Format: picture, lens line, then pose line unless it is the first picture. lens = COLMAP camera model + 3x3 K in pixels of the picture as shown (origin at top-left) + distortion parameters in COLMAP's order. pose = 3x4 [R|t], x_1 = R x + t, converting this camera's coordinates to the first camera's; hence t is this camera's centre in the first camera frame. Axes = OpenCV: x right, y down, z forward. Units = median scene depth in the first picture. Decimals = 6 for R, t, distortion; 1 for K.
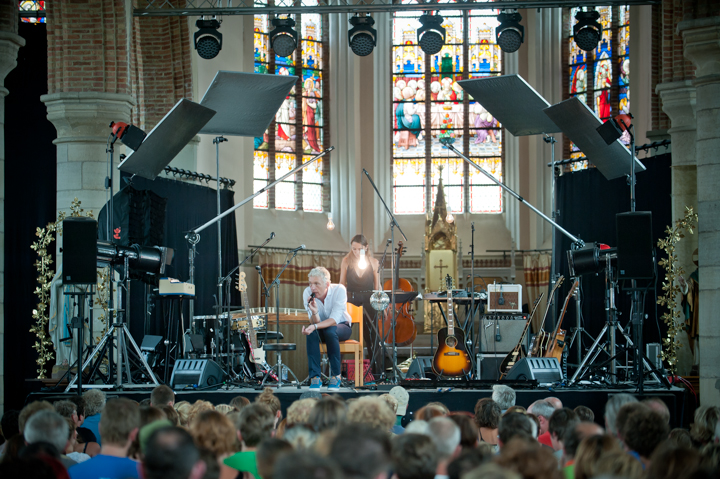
lens RADIAL K [[2458.2, 0, 359.8], [0, 2458.2, 239.8], [0, 0, 1]] dist [0.236800, 1.674611]
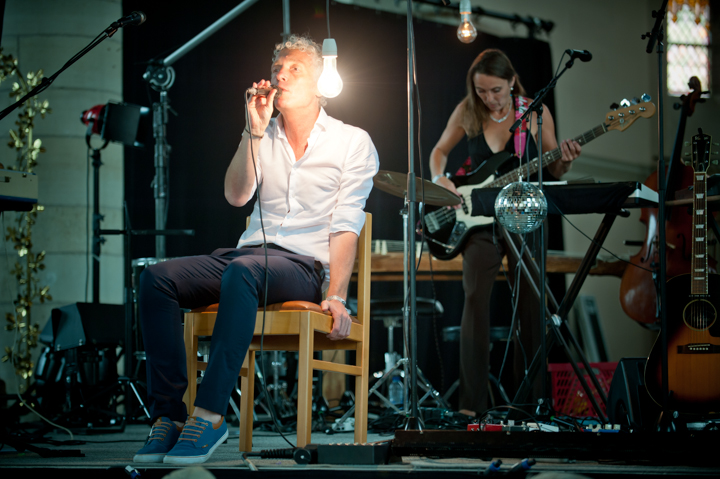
lens RADIAL K [[2458.2, 0, 359.8], [0, 2458.2, 239.8], [0, 0, 1]] dist [0.236800, 1.674611]
pose [[0.946479, -0.018211, -0.322250, 0.069465], [0.018972, 0.999820, -0.000778, 0.019456], [0.322206, -0.005377, 0.946654, 0.419142]]
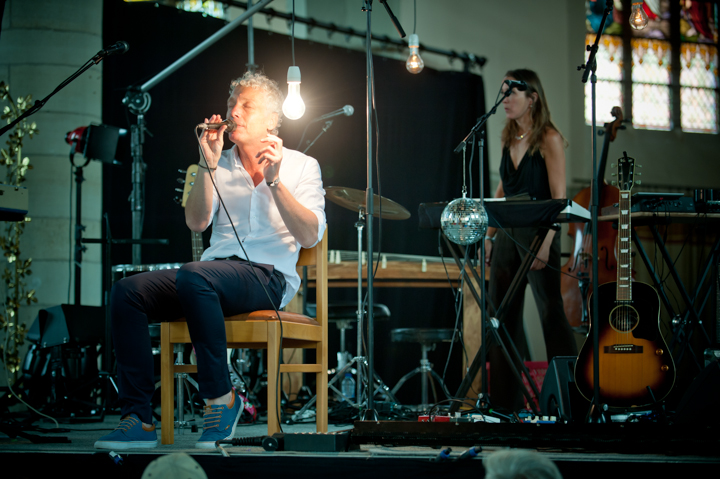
lens RADIAL K [[2193.1, 0, 361.6], [0, 2193.1, 239.0], [0, 0, 1]] dist [0.095120, -0.801789]
pose [[0.954851, -0.012946, -0.296803, 0.066867], [0.011449, 0.999911, -0.006781, 0.019832], [0.296864, 0.003077, 0.954915, 0.421259]]
